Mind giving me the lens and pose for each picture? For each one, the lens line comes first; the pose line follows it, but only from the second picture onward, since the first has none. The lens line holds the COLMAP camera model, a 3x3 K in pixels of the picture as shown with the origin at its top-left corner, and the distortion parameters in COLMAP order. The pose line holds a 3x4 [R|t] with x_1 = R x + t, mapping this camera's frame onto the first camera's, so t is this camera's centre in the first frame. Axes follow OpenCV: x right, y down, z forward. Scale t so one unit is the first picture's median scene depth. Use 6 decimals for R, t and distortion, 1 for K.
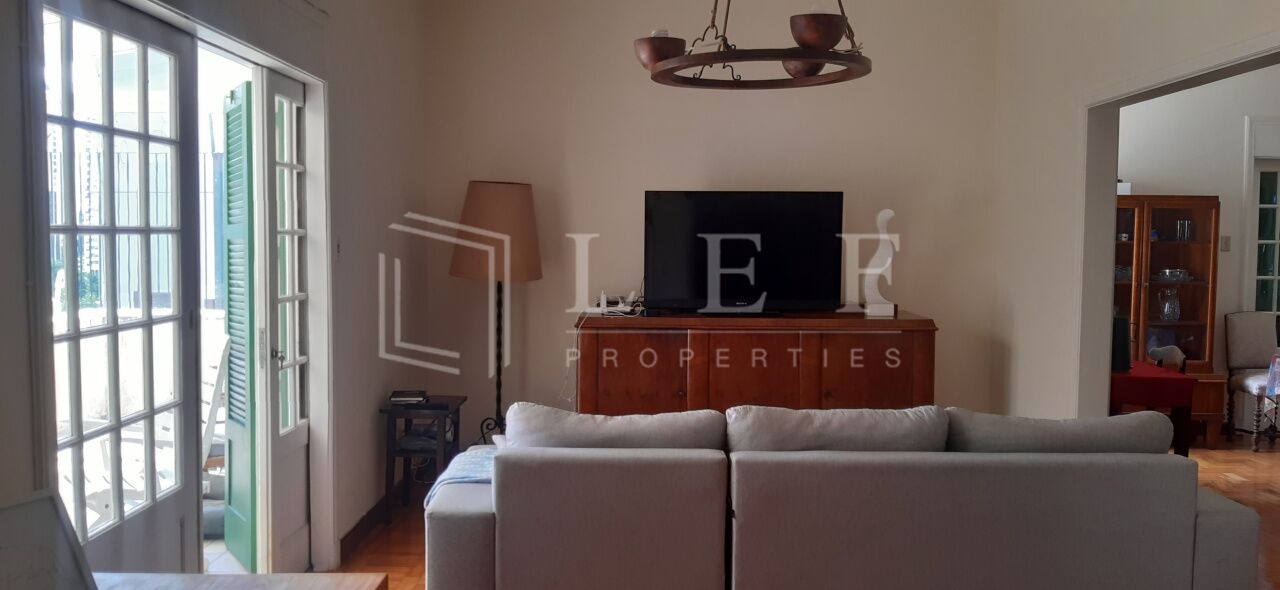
lens RADIAL K [[992.1, 0, 635.7], [0, 992.1, 286.9], [0, 0, 1]] dist [0.102407, -0.205761]
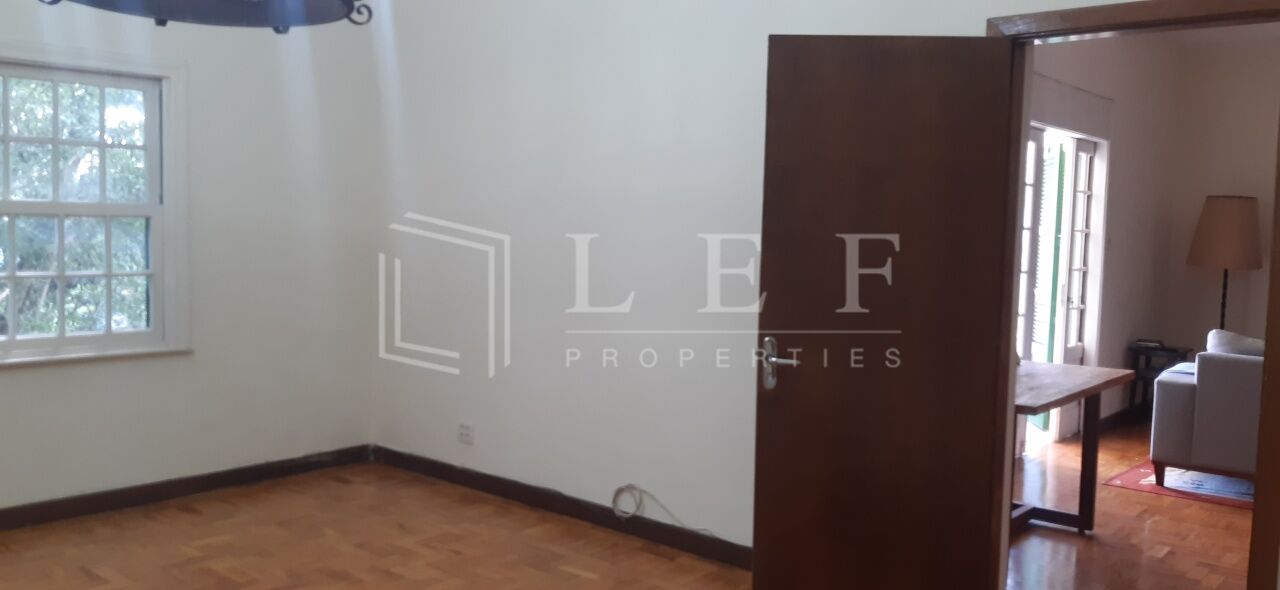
lens RADIAL K [[994.0, 0, 619.7], [0, 994.0, 292.5], [0, 0, 1]] dist [0.095257, -0.214352]
pose [[0.753762, 0.058352, -0.654552, 0.218736], [-0.054144, 0.998178, 0.026635, 0.055178], [0.654914, 0.015363, 0.755548, -0.931879]]
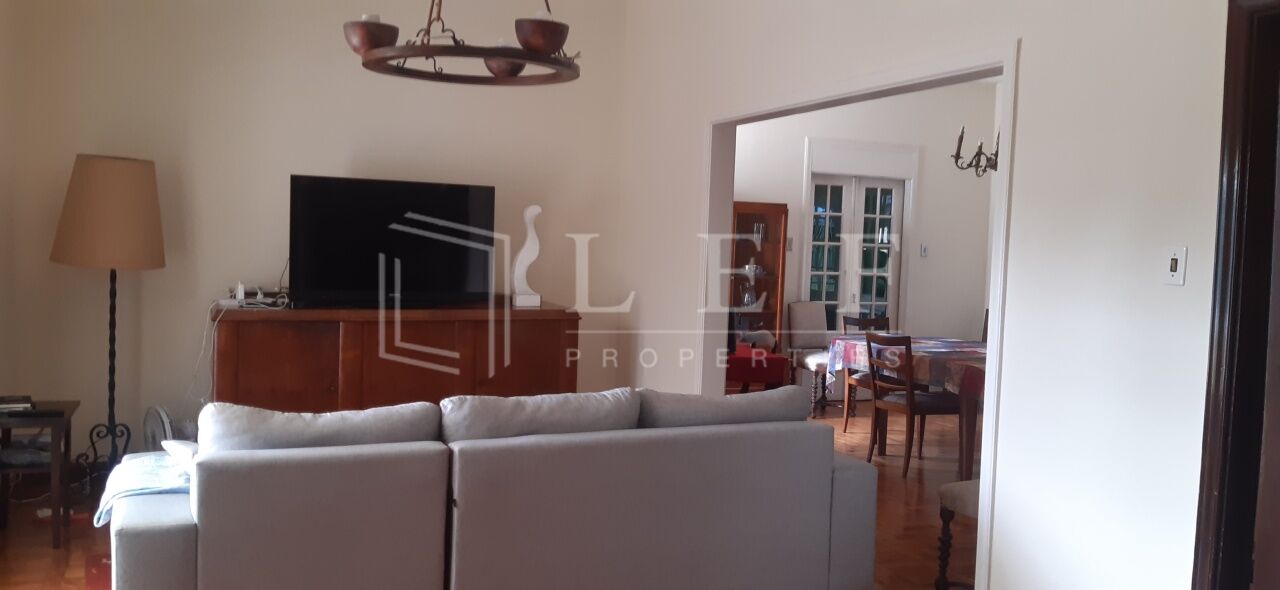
lens RADIAL K [[992.1, 0, 635.7], [0, 992.1, 286.9], [0, 0, 1]] dist [0.102407, -0.205761]
pose [[0.912906, 0.003701, 0.408153, -0.127947], [-0.007609, 0.999939, 0.007952, -0.001238], [-0.408099, -0.010365, 0.912879, -0.001759]]
